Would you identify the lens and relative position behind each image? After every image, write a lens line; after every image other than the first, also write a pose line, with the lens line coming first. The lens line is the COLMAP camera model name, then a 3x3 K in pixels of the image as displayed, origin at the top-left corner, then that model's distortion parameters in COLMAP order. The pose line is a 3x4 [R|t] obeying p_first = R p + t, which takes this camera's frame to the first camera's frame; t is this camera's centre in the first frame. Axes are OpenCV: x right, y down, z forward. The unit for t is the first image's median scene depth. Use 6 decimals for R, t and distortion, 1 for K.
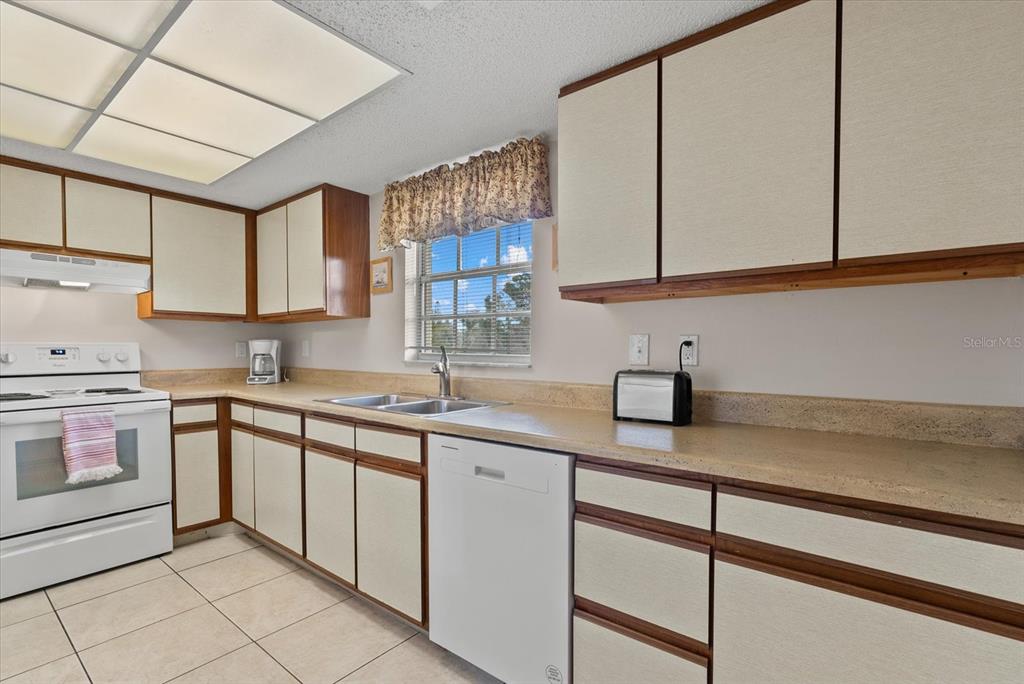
lens RADIAL K [[467.1, 0, 506.1], [0, 467.1, 360.3], [0, 0, 1]] dist [-0.002439, -0.000379]
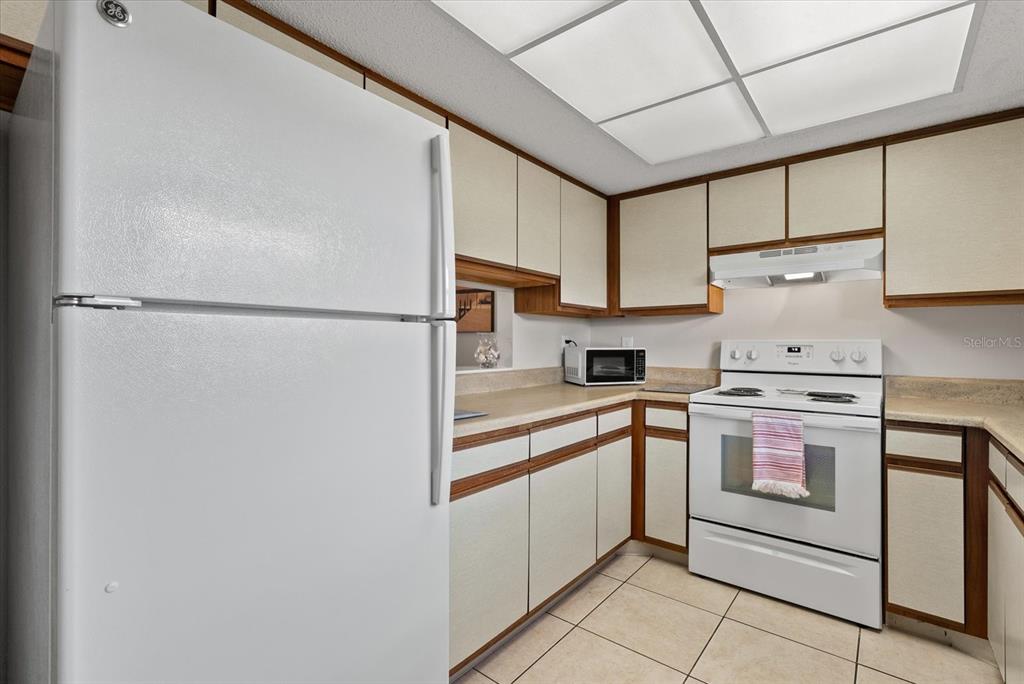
lens RADIAL K [[467.6, 0, 514.4], [0, 467.6, 341.5], [0, 0, 1]] dist [-0.000857, 0.000225]
pose [[-0.001398, -0.003402, -0.999993, 0.003666], [-0.031569, 0.999496, -0.003357, -0.013094], [0.999501, 0.031564, -0.001505, 0.426705]]
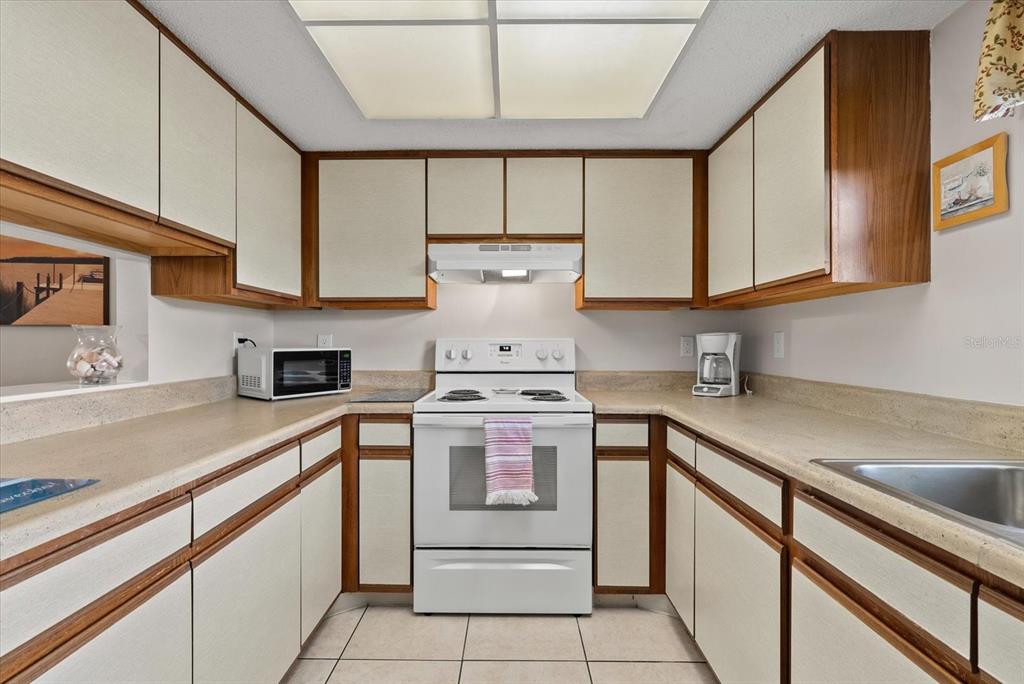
lens RADIAL K [[468.4, 0, 505.9], [0, 468.4, 343.9], [0, 0, 1]] dist [-0.004640, 0.000646]
pose [[0.612874, 0.002342, -0.790177, -0.204719], [-0.022460, 0.999643, -0.014457, -0.013189], [0.789862, 0.026608, 0.612708, 0.416160]]
